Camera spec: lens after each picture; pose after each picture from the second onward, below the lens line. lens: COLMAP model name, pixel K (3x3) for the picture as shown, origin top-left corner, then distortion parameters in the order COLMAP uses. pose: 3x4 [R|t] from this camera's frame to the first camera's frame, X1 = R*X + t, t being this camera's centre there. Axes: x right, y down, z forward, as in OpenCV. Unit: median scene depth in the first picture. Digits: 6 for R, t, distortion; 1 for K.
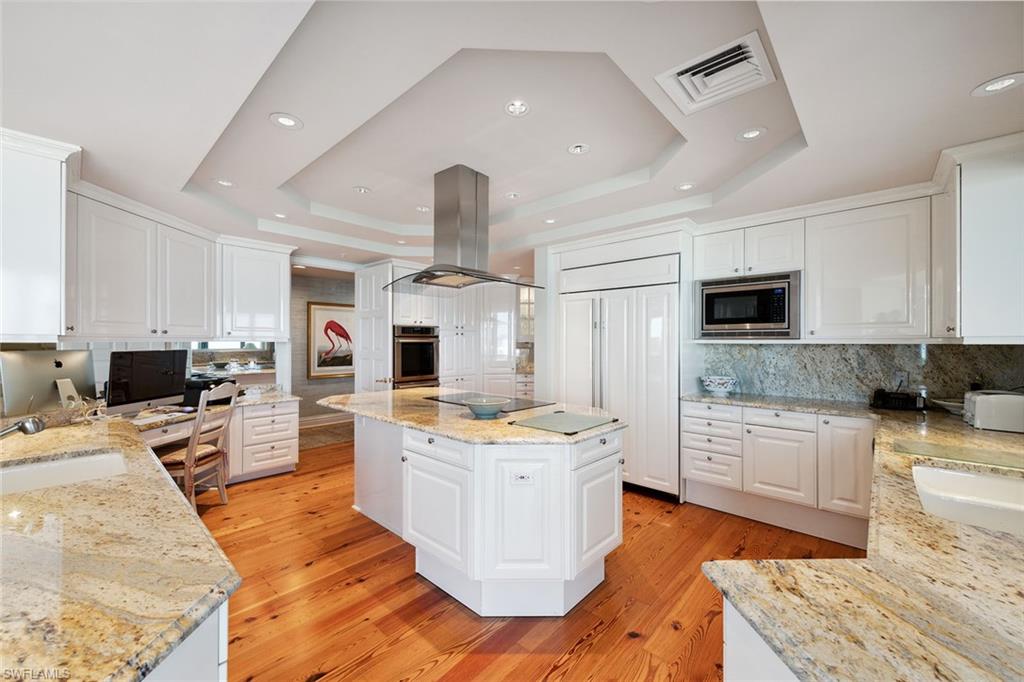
lens RADIAL K [[401.2, 0, 512.0], [0, 401.2, 345.1], [0, 0, 1]] dist [0.001366, -0.000186]
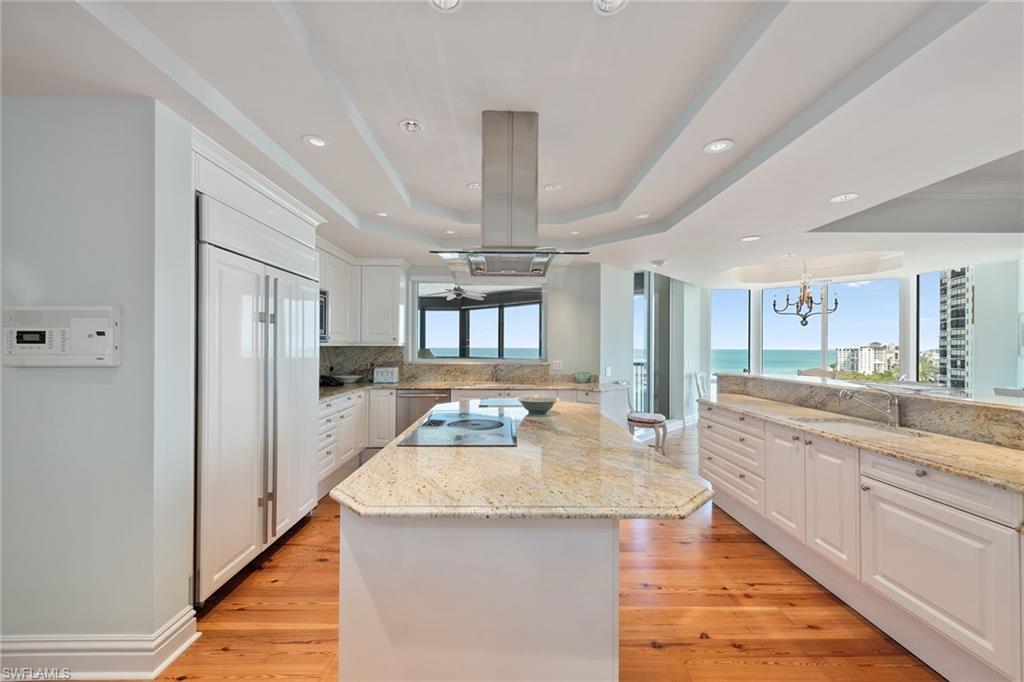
lens RADIAL K [[401.2, 0, 512.0], [0, 401.2, 345.1], [0, 0, 1]] dist [0.001366, -0.000186]
pose [[-0.684149, -0.002104, 0.729339, -0.693469], [-0.003440, 0.999994, -0.000343, -0.008961], [-0.729334, -0.002744, -0.684152, 1.531578]]
